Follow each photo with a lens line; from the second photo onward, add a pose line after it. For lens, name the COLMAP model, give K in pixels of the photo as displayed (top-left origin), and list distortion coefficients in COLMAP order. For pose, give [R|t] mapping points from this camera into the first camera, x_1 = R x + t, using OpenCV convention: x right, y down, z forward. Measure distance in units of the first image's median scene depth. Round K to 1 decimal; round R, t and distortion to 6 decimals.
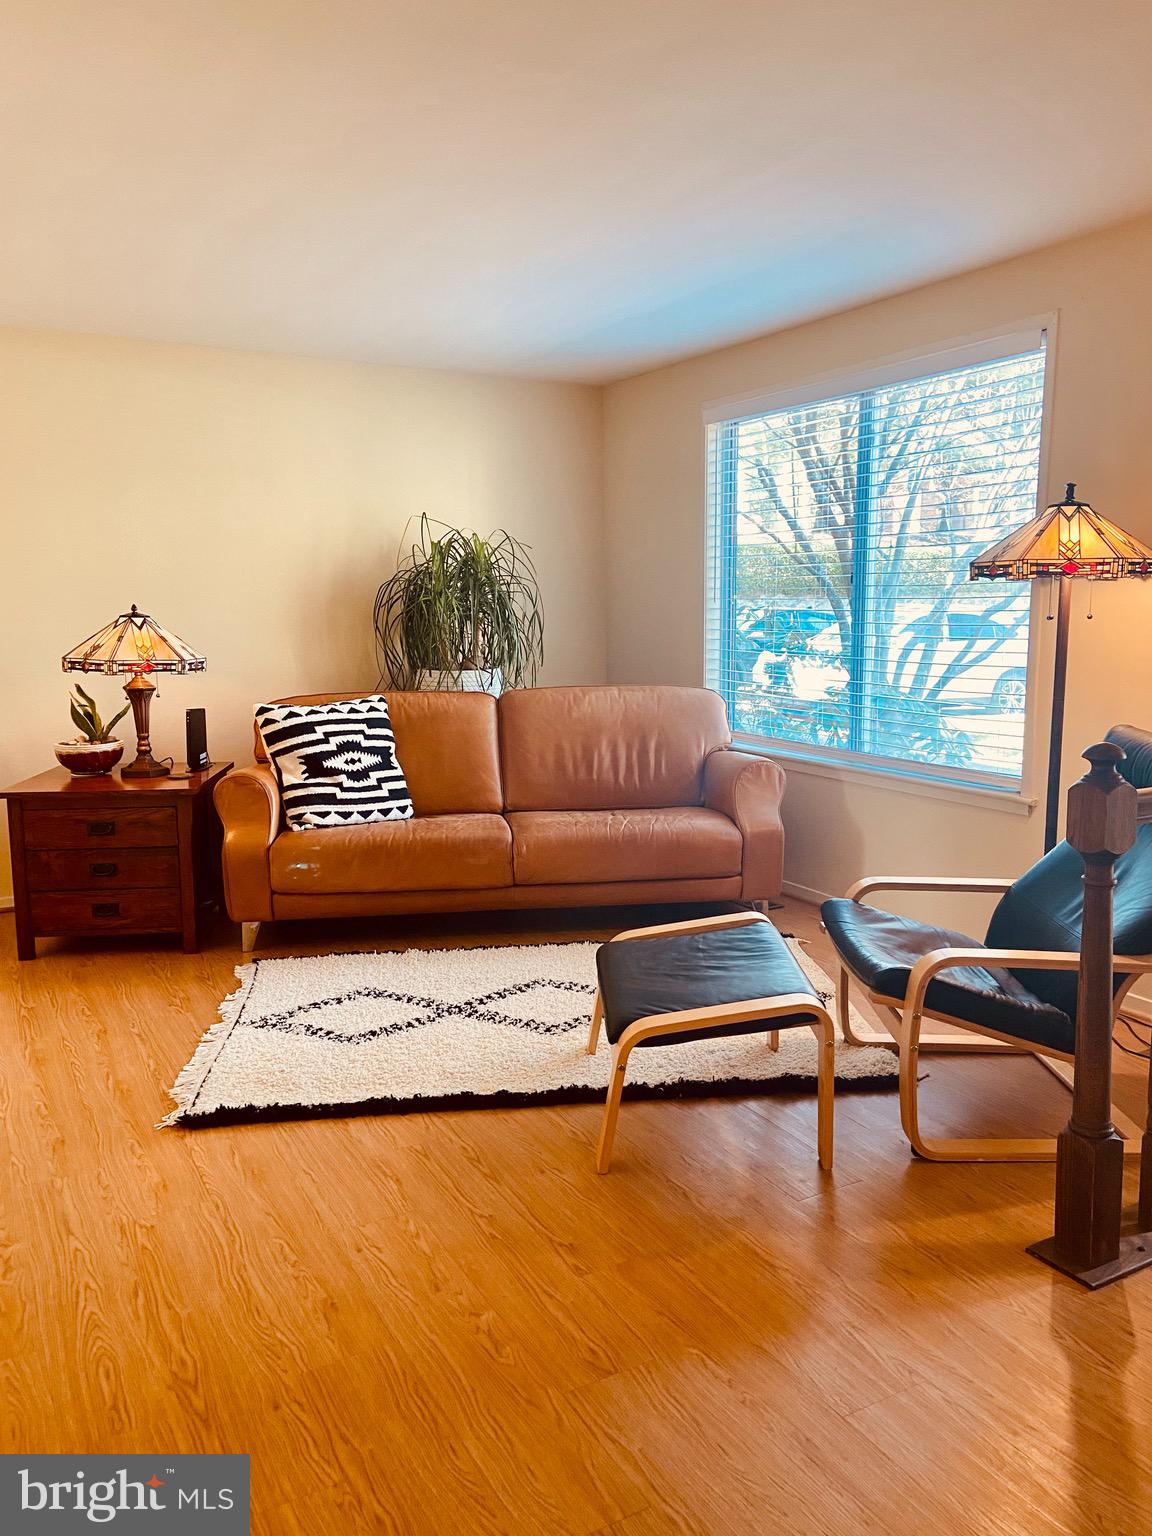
lens RADIAL K [[1159.2, 0, 576.0], [0, 1159.2, 768.0], [0, 0, 1]] dist [0.114282, -0.092269]
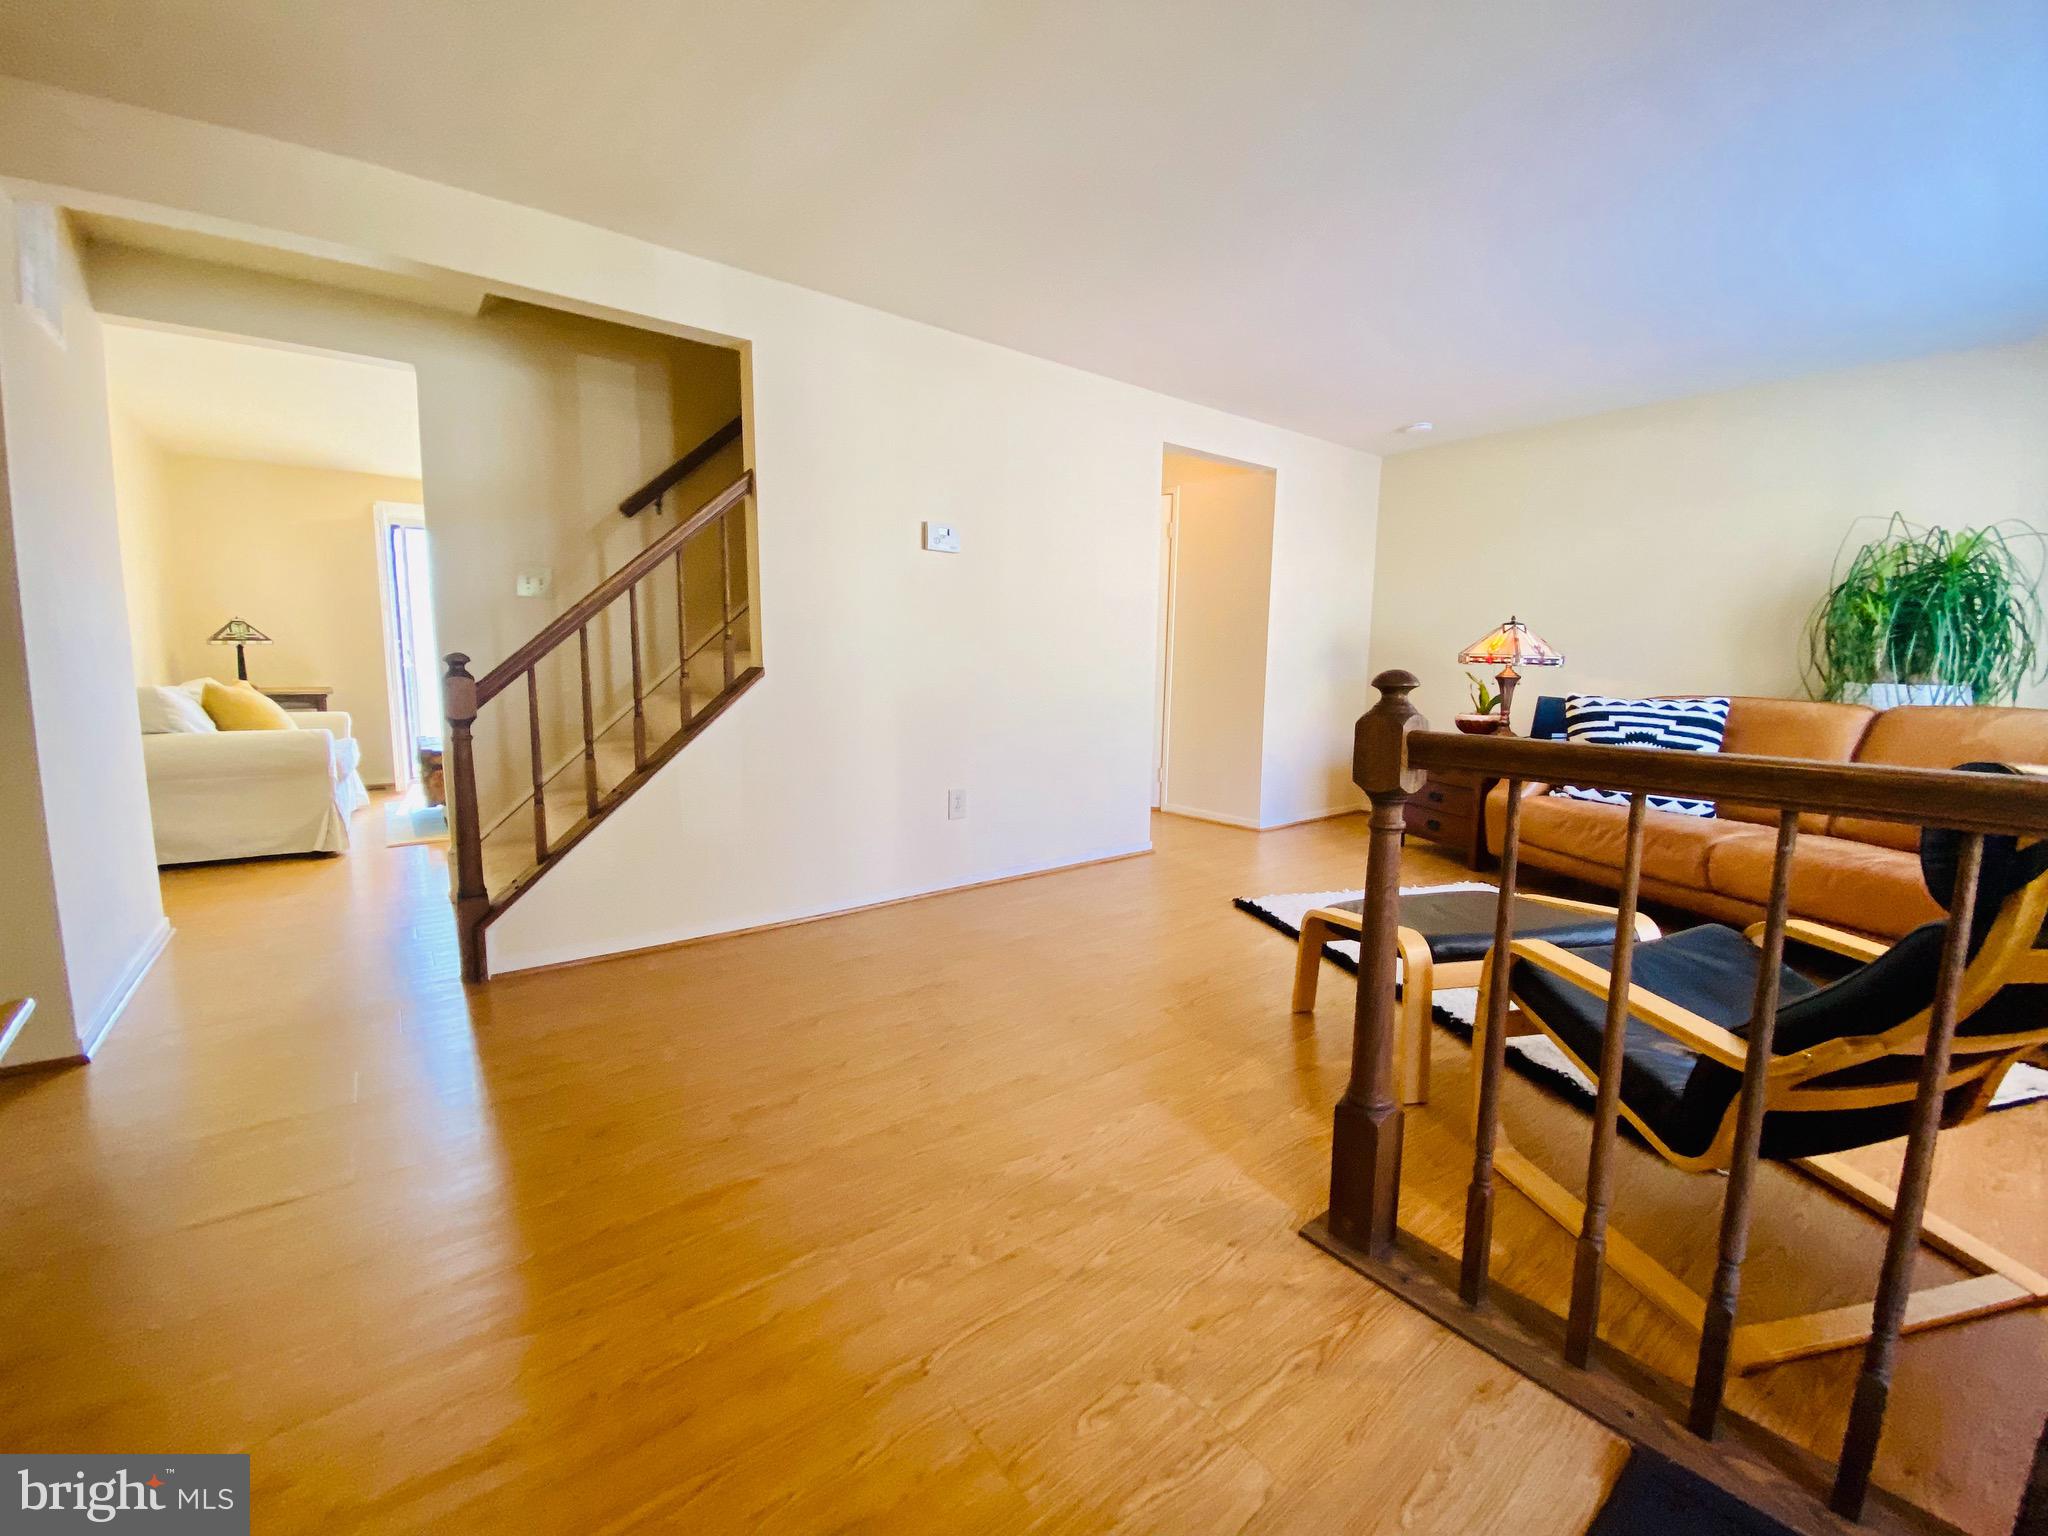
lens RADIAL K [[839.2, 0, 1024.0], [0, 839.2, 768.0], [0, 0, 1]] dist [0.012725, -0.000079]
pose [[0.155128, 0.145049, -0.977188, 0.605777], [-0.164045, 0.979211, 0.119308, 0.012512], [0.974179, 0.141795, 0.175697, 0.357272]]
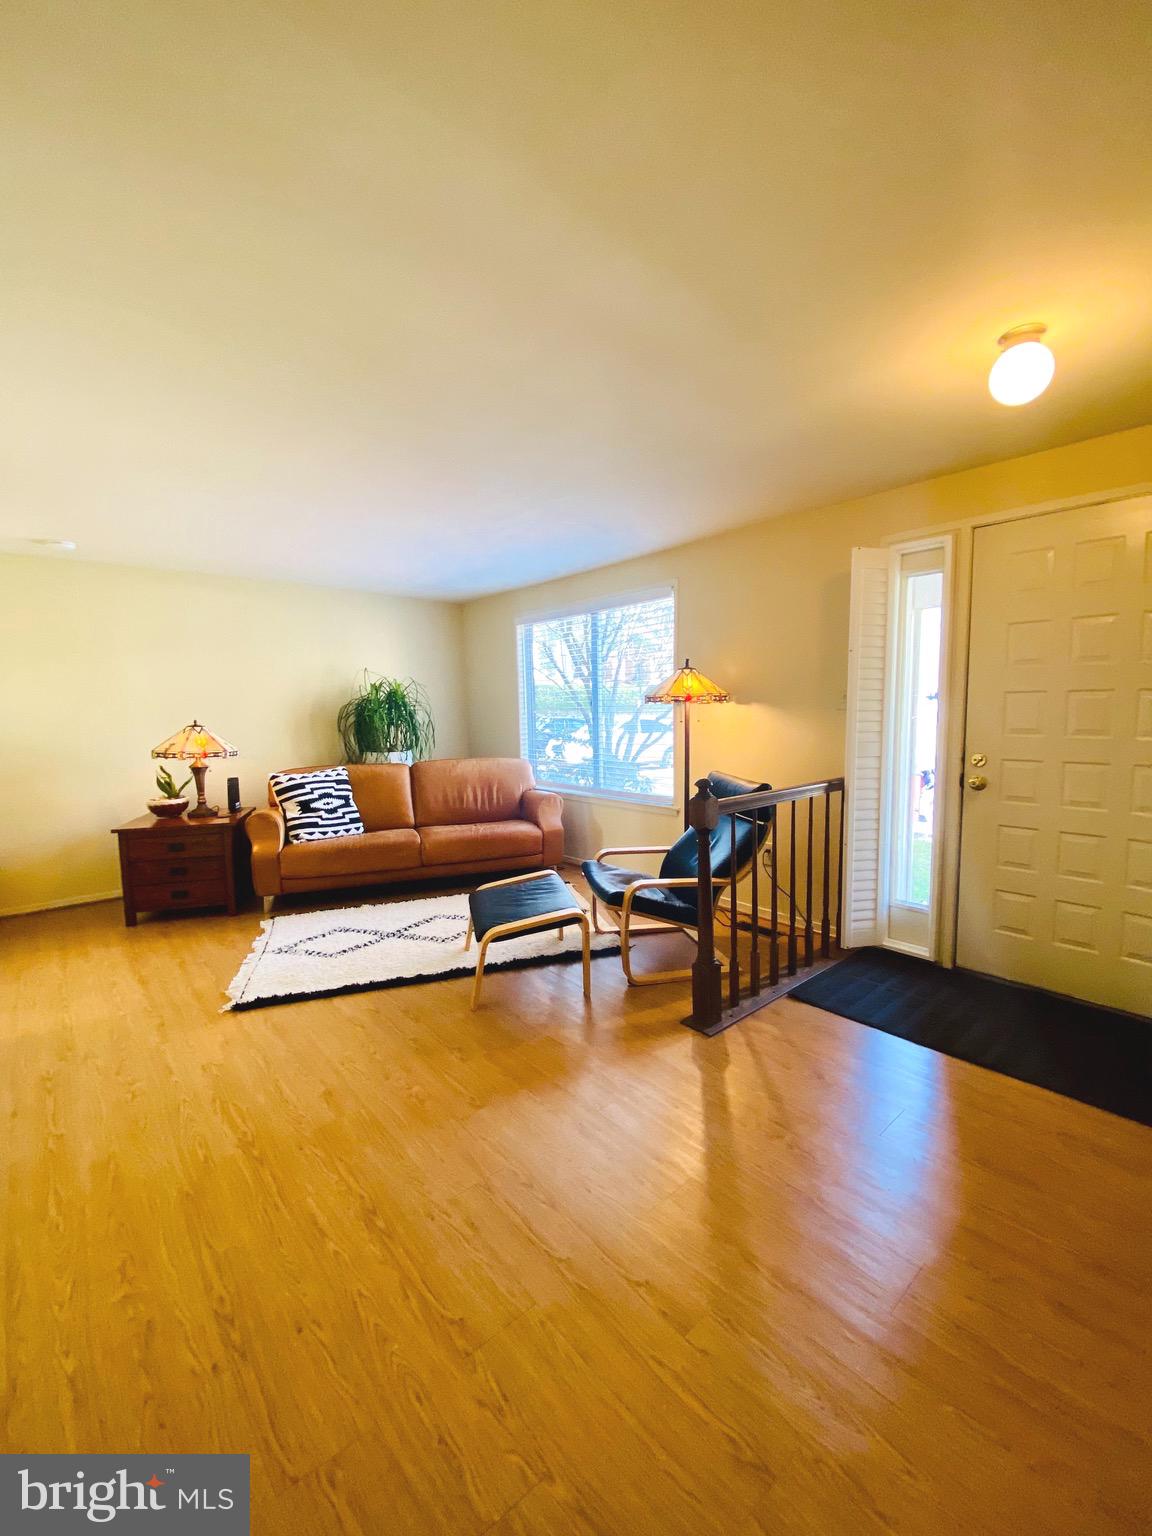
lens RADIAL K [[629.4, 0, 583.1], [0, 629.4, 766.0], [0, 0, 1]] dist [0.012725, -0.000079]
pose [[0.978263, -0.026256, 0.205701, -0.004188], [0.038449, 0.997718, -0.055505, 0.006669], [-0.203774, 0.062208, 0.977040, -0.050586]]
